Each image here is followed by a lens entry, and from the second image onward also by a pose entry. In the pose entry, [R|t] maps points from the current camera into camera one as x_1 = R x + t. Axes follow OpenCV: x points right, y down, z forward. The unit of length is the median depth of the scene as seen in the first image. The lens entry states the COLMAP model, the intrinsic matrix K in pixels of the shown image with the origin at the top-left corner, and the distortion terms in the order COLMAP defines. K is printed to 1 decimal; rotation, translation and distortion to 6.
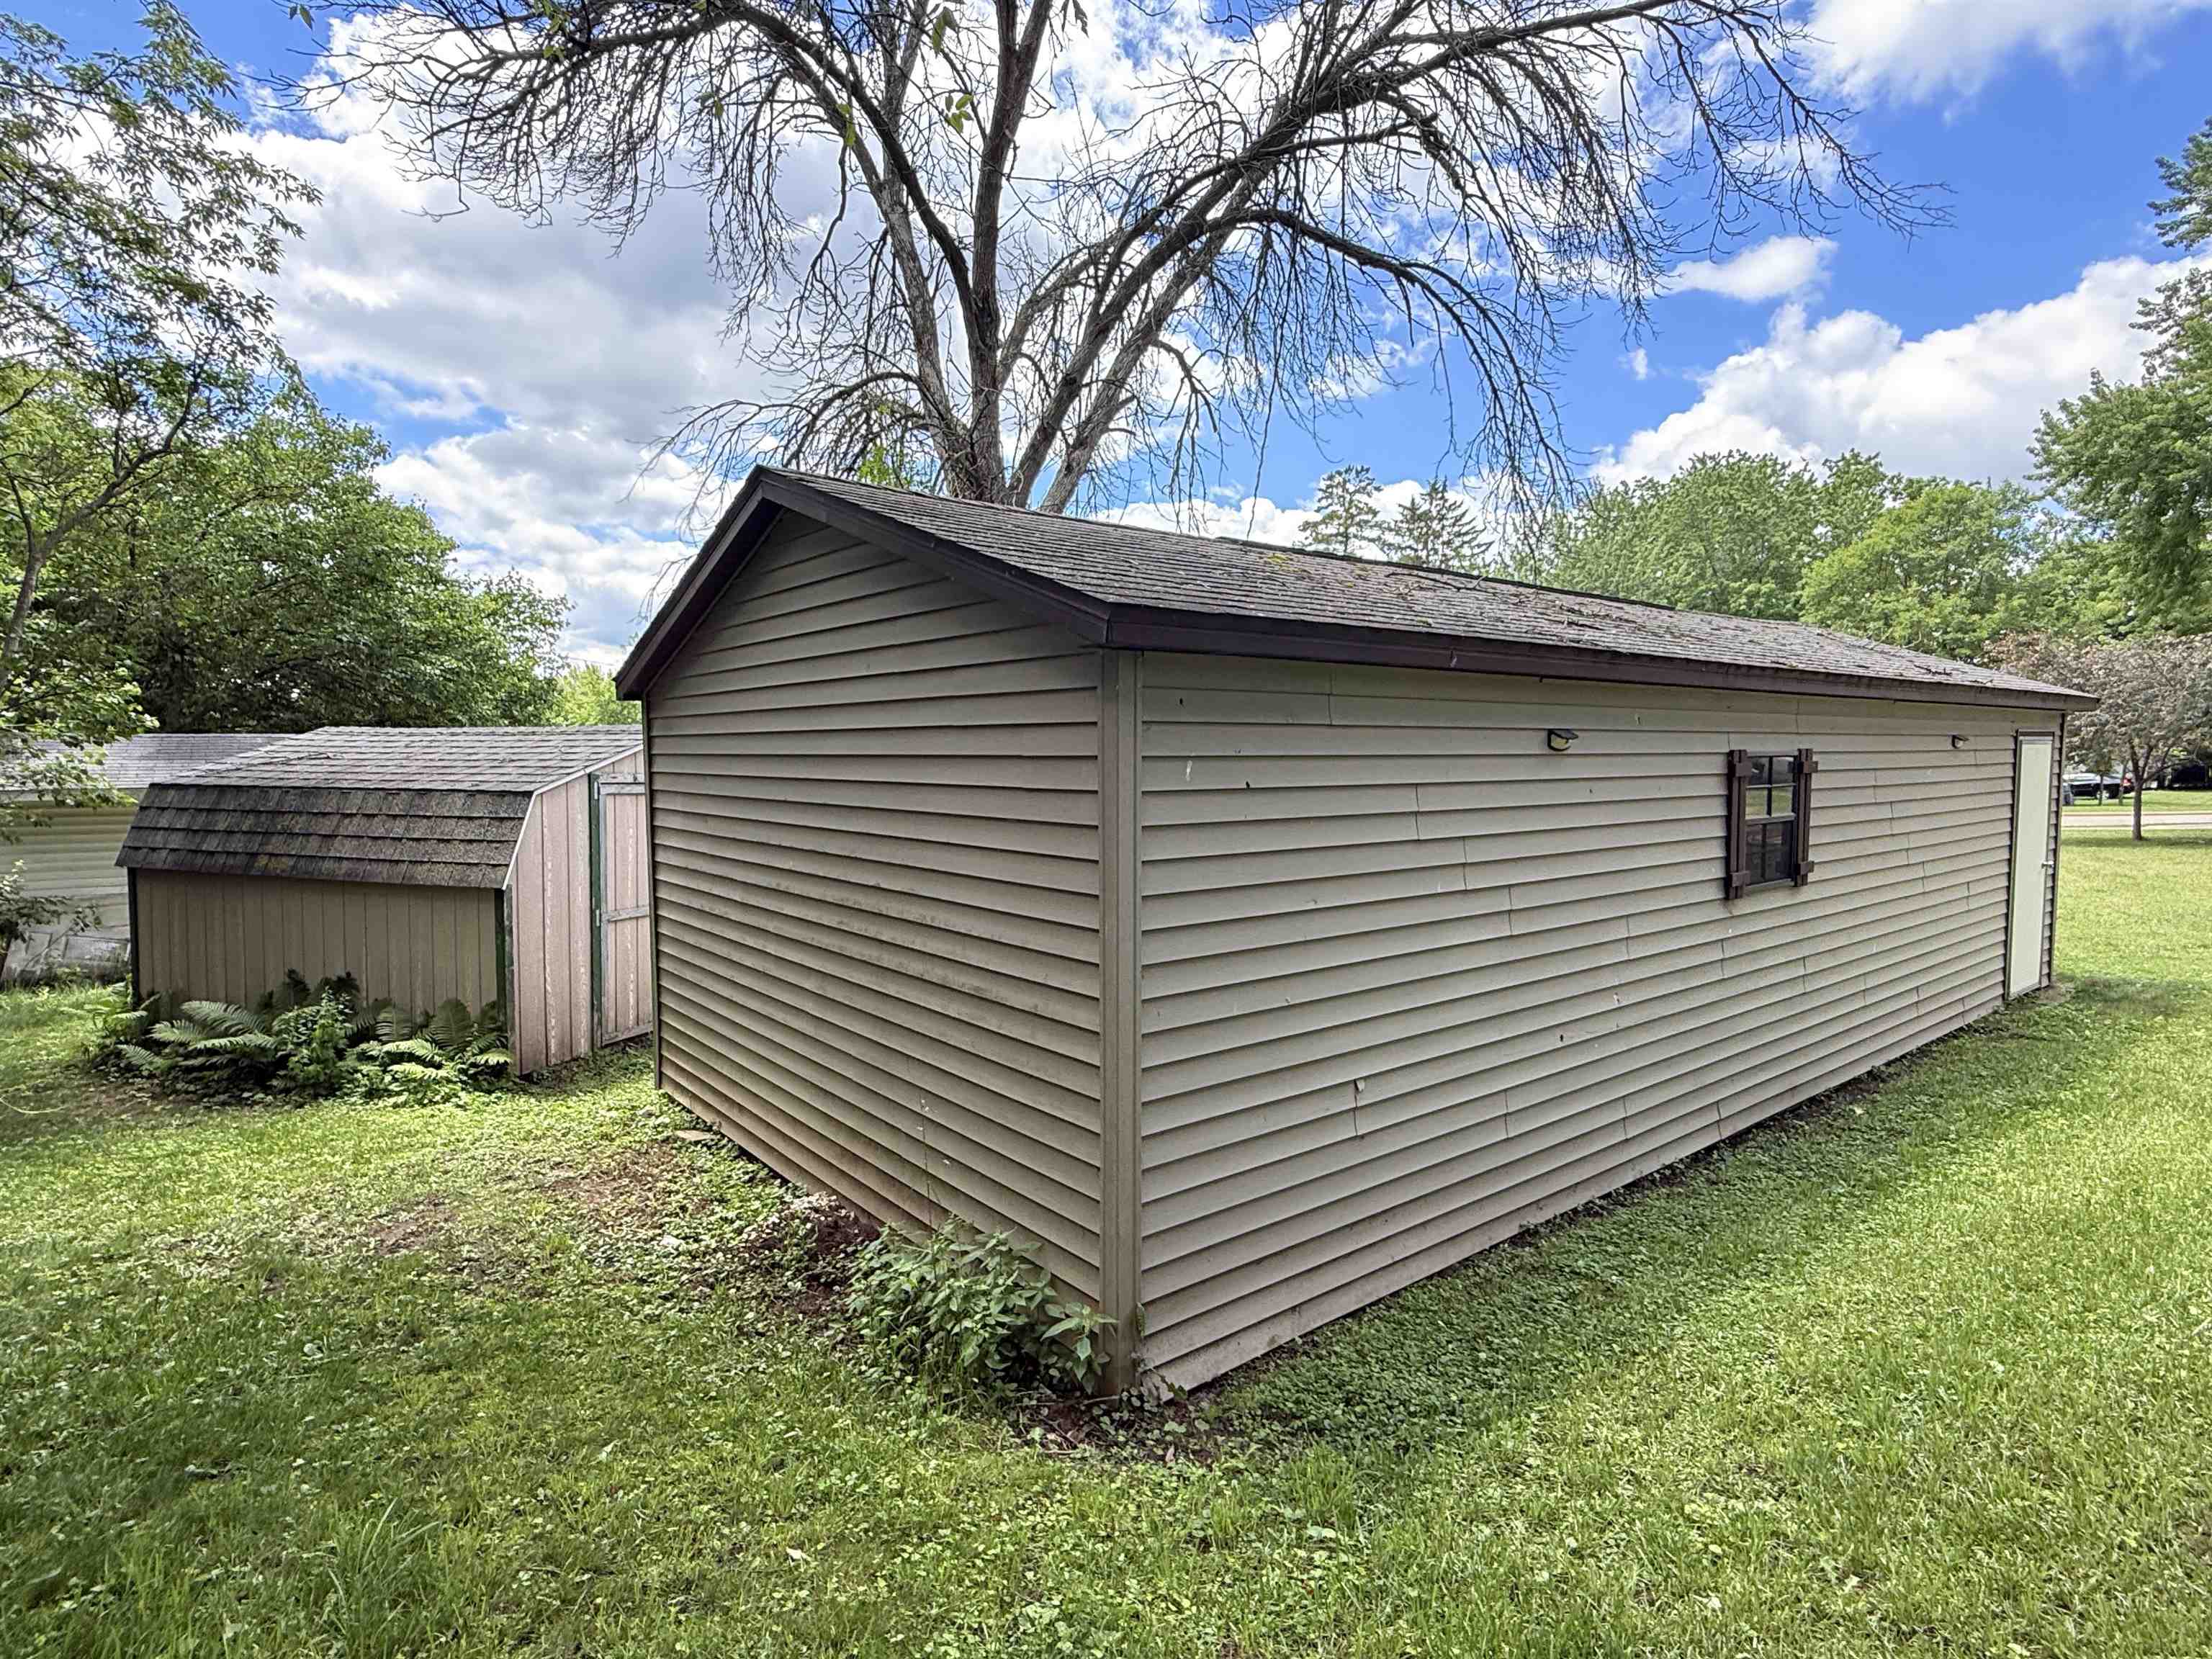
lens RADIAL K [[1156.4, 0, 1106.0], [0, 1156.4, 829.5], [0, 0, 1]] dist [0.001736, 0.000516]
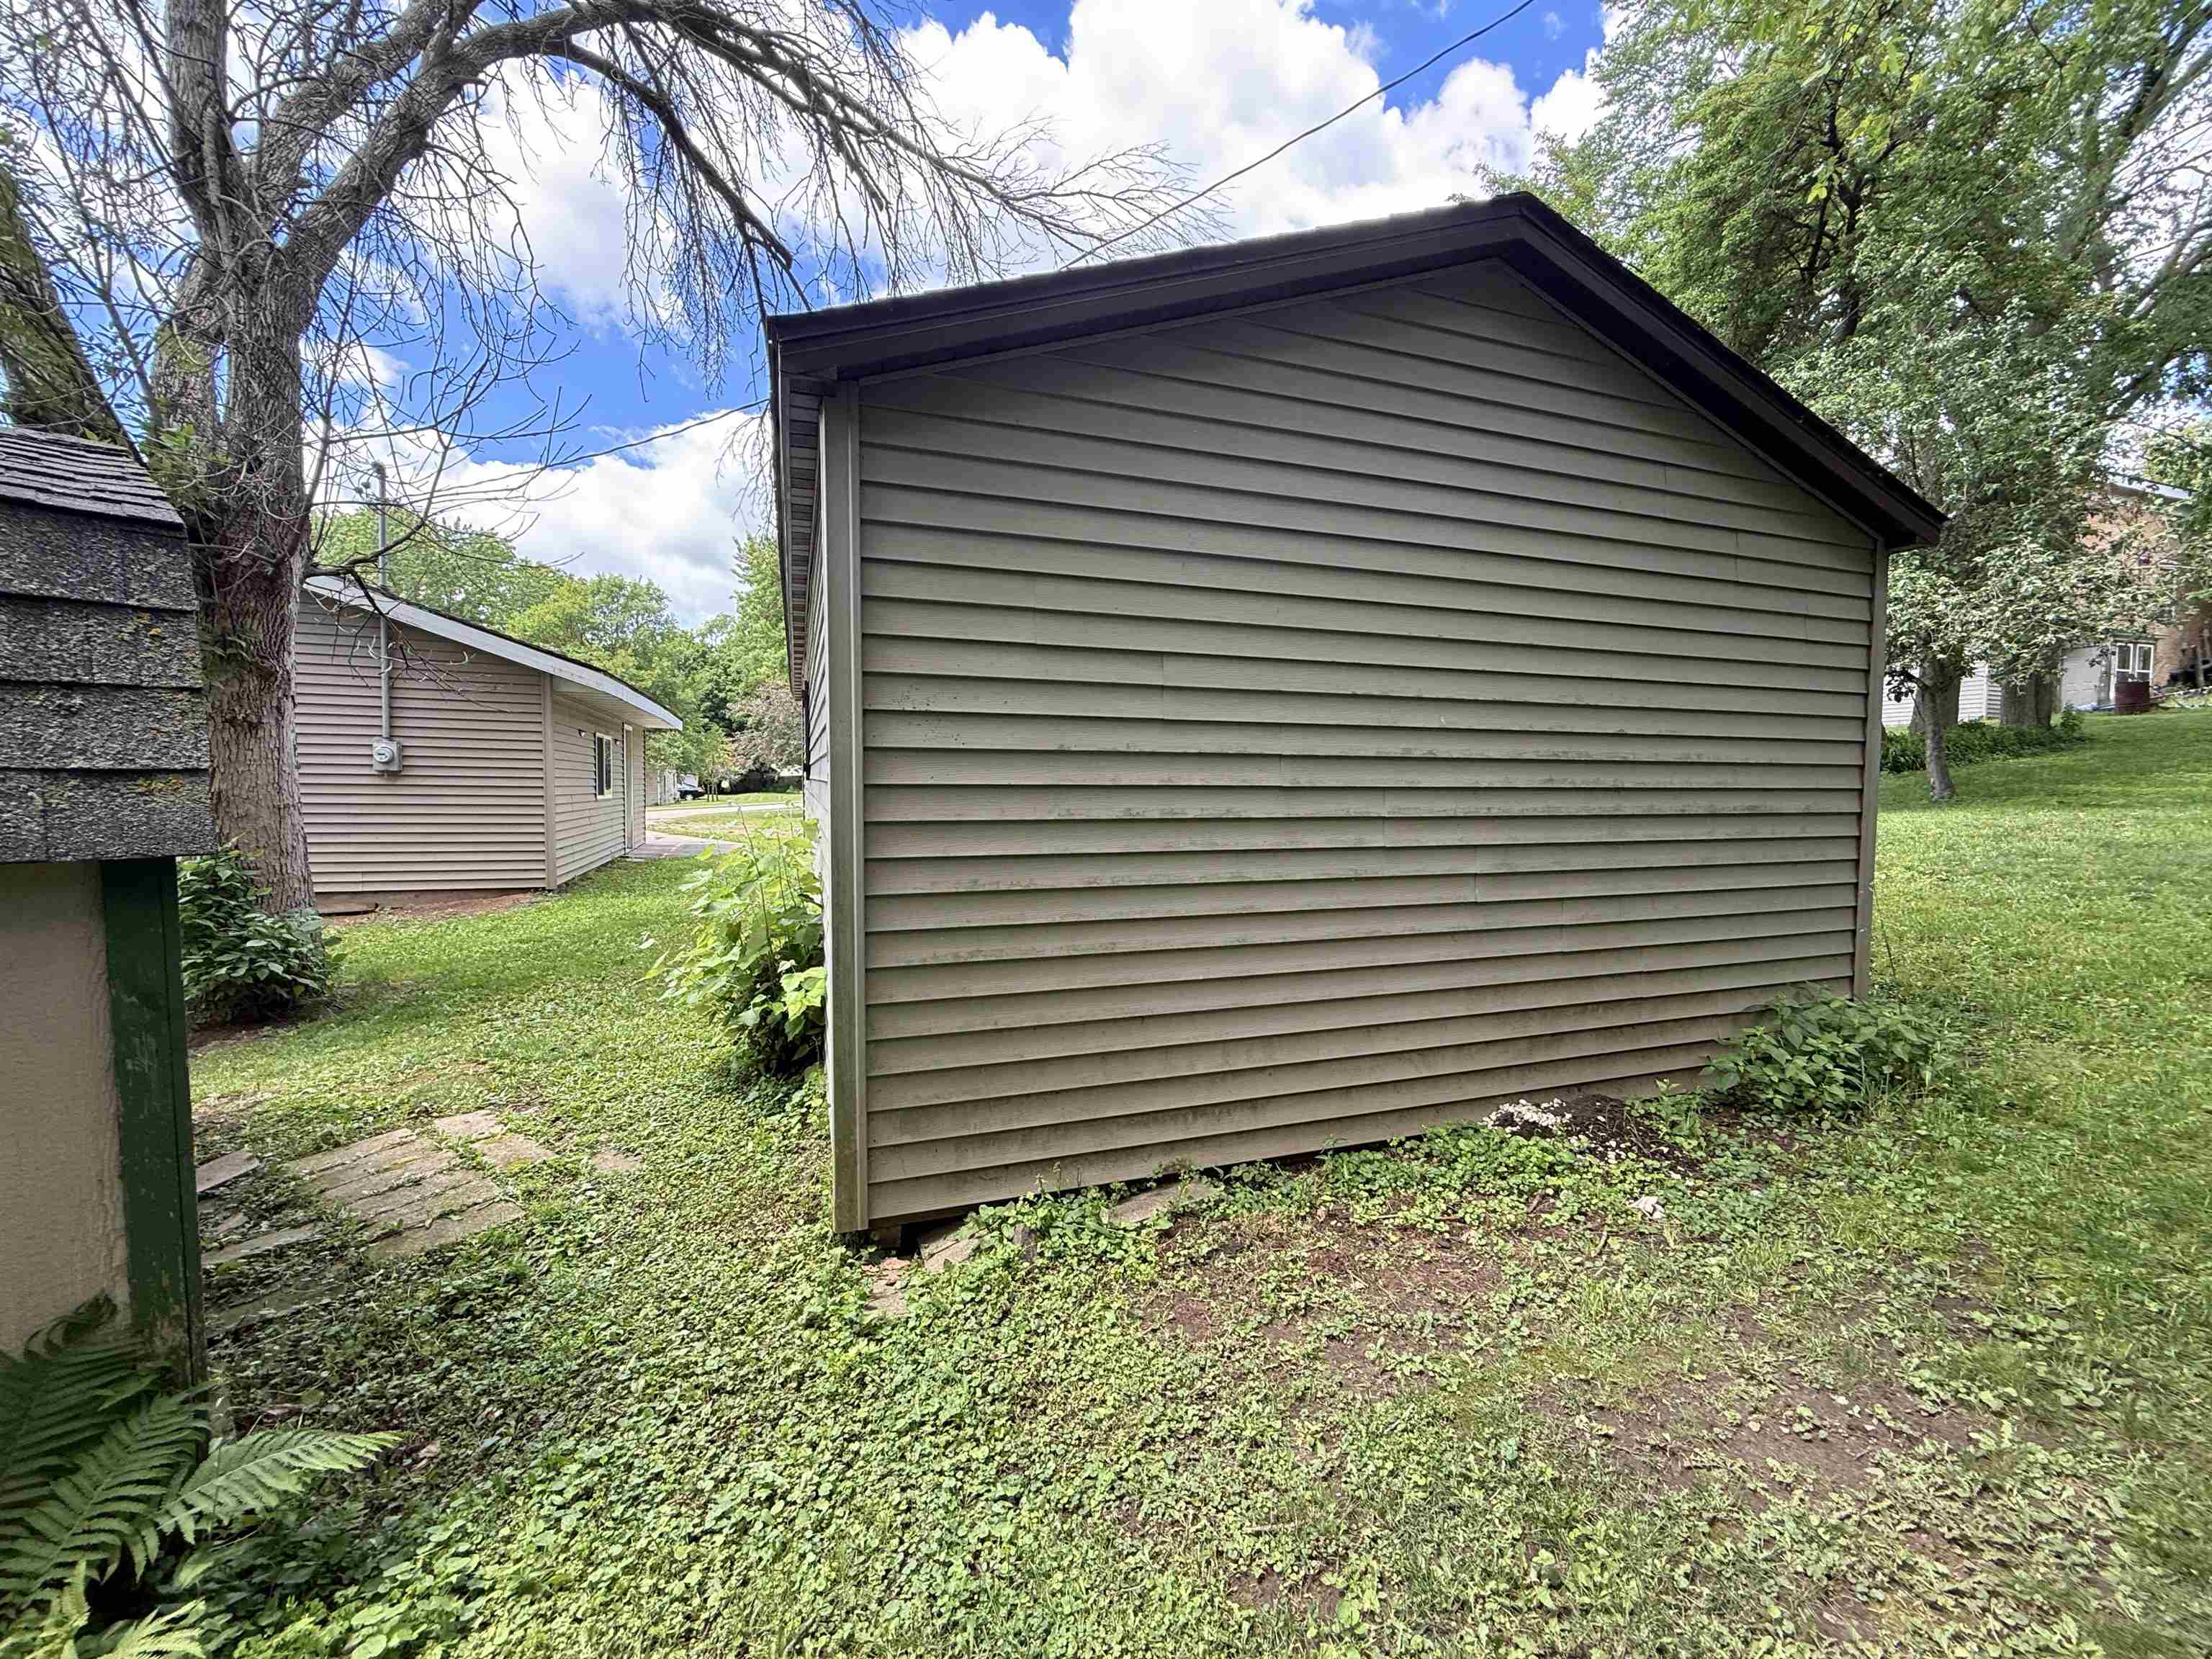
lens RADIAL K [[881.6, 0, 1101.5], [0, 881.6, 827.4], [0, 0, 1]] dist [0.000766, 0.000093]
pose [[0.327161, -0.049897, 0.943650, -0.584939], [0.056777, 0.997839, 0.033078, 0.044659], [-0.943261, 0.042756, 0.329287, 0.657891]]
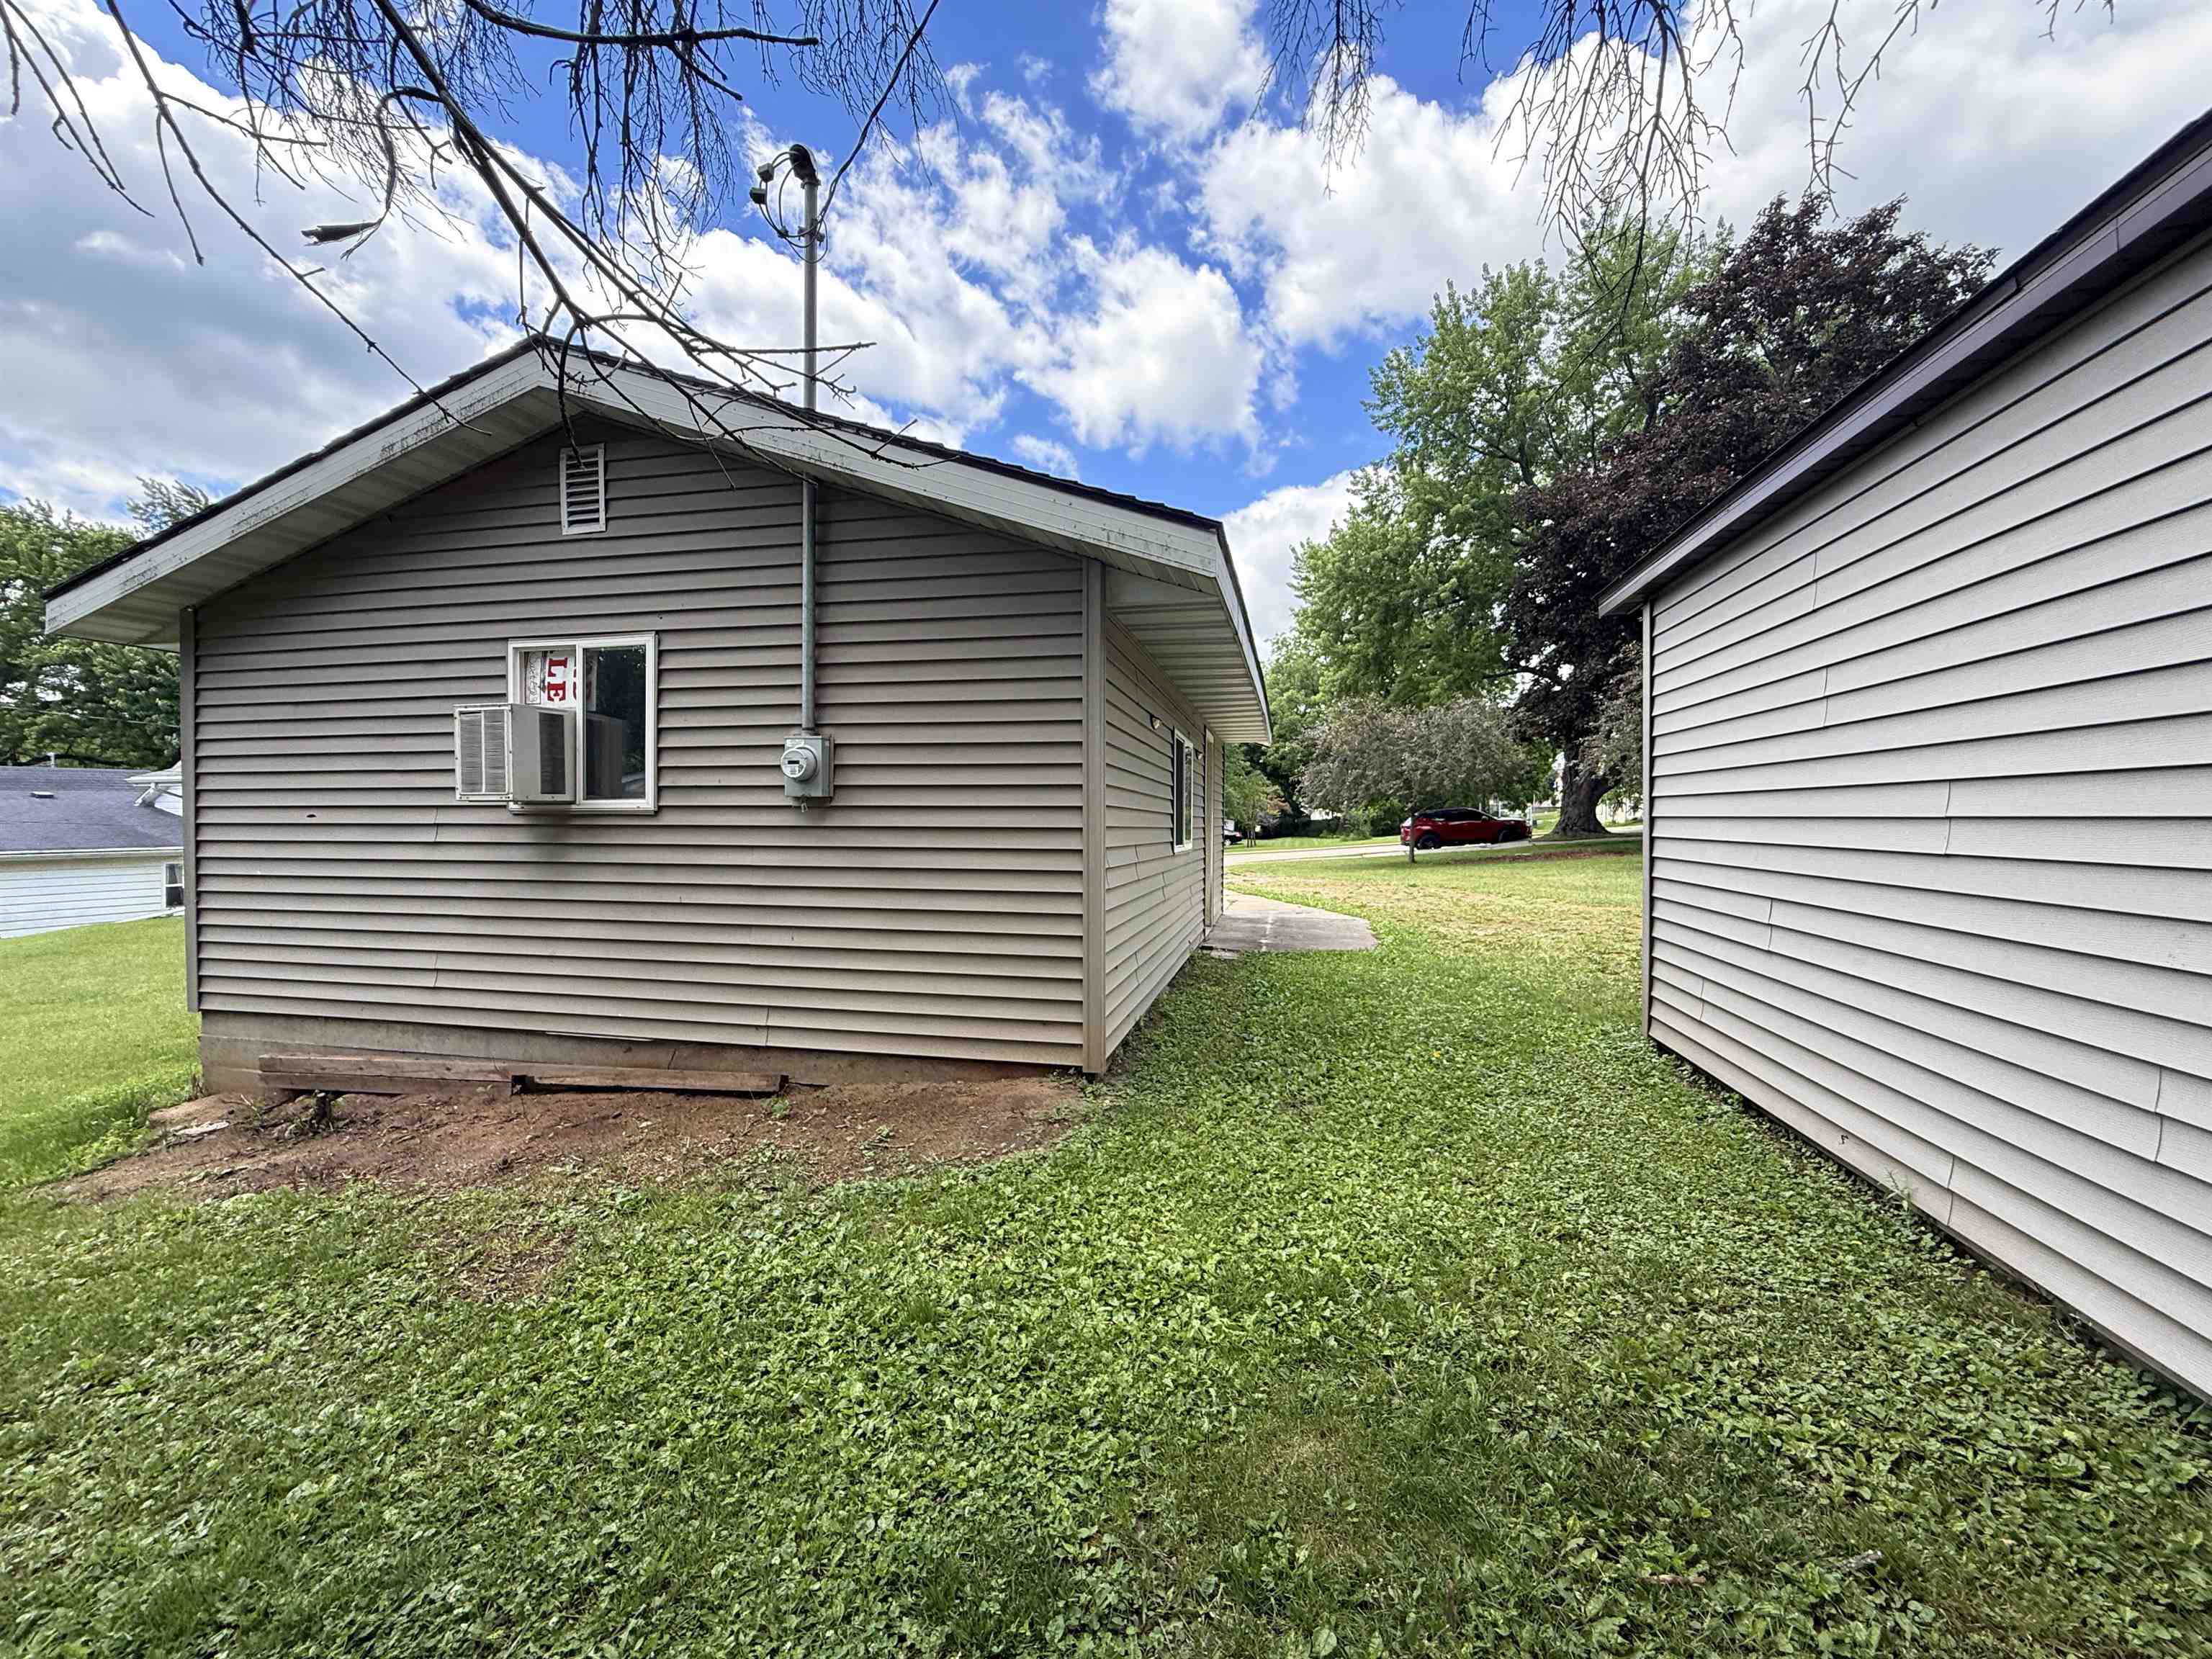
lens RADIAL K [[881.6, 0, 1101.5], [0, 881.6, 827.4], [0, 0, 1]] dist [0.000766, 0.000093]
pose [[0.782791, -0.007299, 0.622242, -0.010975], [0.046595, 0.997812, -0.046912, 0.008930], [-0.620538, 0.065715, 0.781418, 1.356305]]
